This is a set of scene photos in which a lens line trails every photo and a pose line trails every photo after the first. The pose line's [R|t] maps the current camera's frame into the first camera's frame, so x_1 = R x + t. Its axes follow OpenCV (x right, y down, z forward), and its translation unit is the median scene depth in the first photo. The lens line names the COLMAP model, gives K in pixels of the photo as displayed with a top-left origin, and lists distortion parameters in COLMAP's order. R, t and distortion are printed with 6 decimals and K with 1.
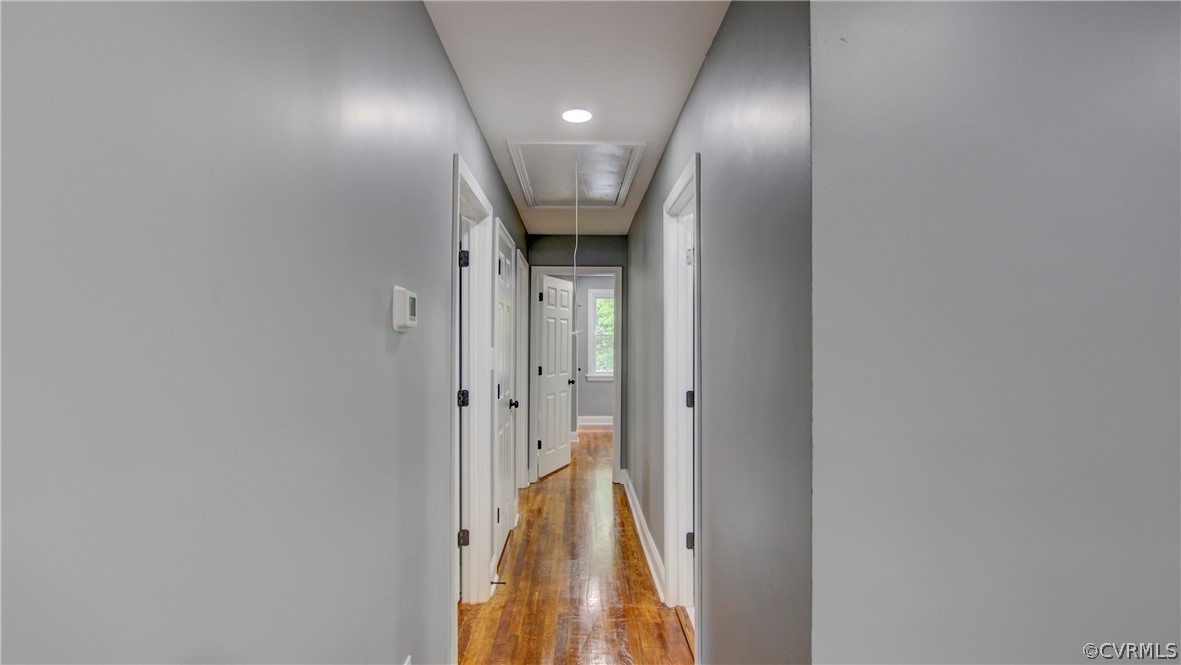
lens RADIAL K [[565.3, 0, 599.1], [0, 565.3, 339.7], [0, 0, 1]] dist [-0.010118, -0.000148]
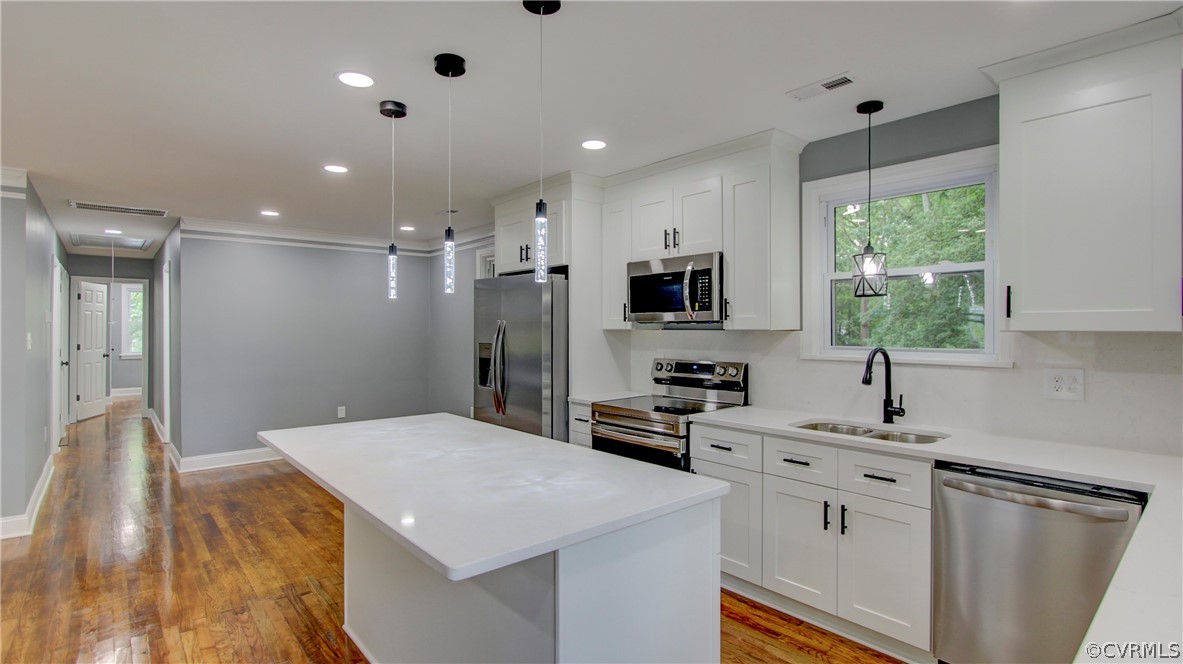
lens RADIAL K [[575.5, 0, 608.3], [0, 575.5, 329.6], [0, 0, 1]] dist [-0.010804, 0.000347]
pose [[0.775613, -0.000413, 0.631209, 0.026721], [-0.005143, 0.999962, 0.006974, -0.007474], [-0.631188, -0.008655, 0.775581, -0.983714]]
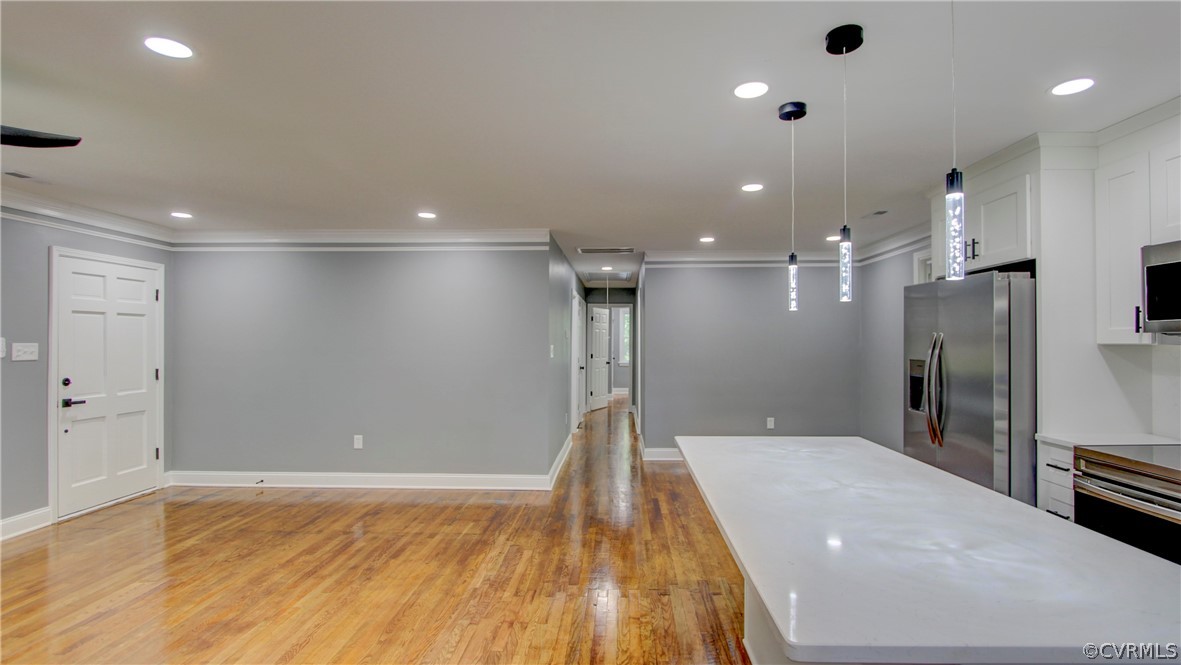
lens RADIAL K [[565.3, 0, 599.1], [0, 565.3, 339.7], [0, 0, 1]] dist [-0.010118, -0.000148]
pose [[0.997021, 0.001445, -0.077111, 0.072341], [-0.001260, 0.999996, 0.002444, -0.007256], [0.077114, -0.002339, 0.997020, -0.953624]]
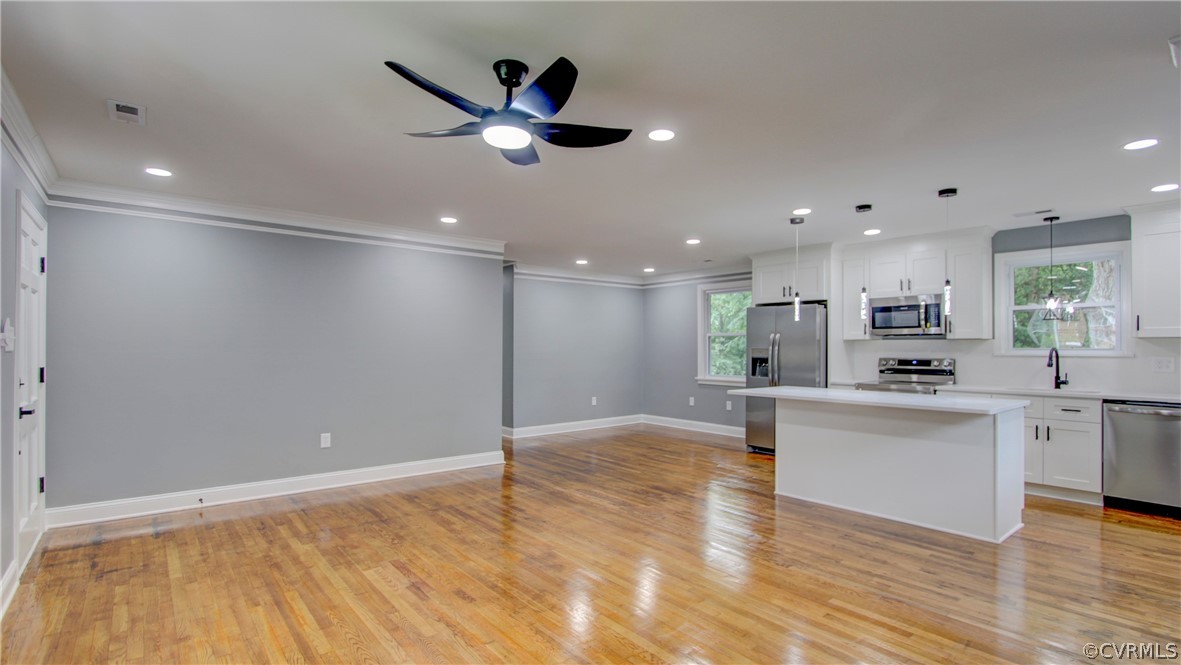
lens RADIAL K [[565.3, 0, 599.1], [0, 565.3, 339.7], [0, 0, 1]] dist [-0.010118, -0.000148]
pose [[0.794308, 0.012247, 0.607392, -0.612222], [-0.007766, 0.999920, -0.010007, 0.012978], [-0.607465, 0.003232, 0.794340, -1.018671]]
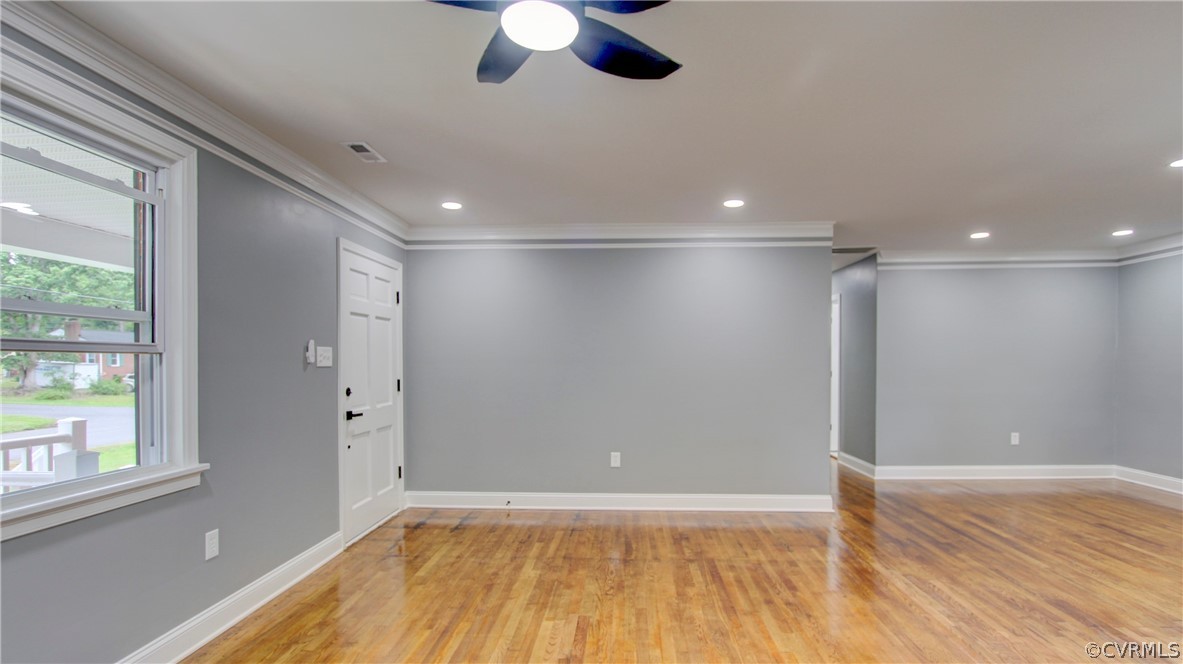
lens RADIAL K [[572.0, 0, 591.6], [0, 572.0, 371.5], [0, 0, 1]] dist [-0.015006, 0.000267]
pose [[0.995206, -0.000174, -0.097805, -0.359329], [0.002427, 0.999734, 0.022920, 0.013789], [0.097775, -0.023047, 0.994942, -0.906732]]
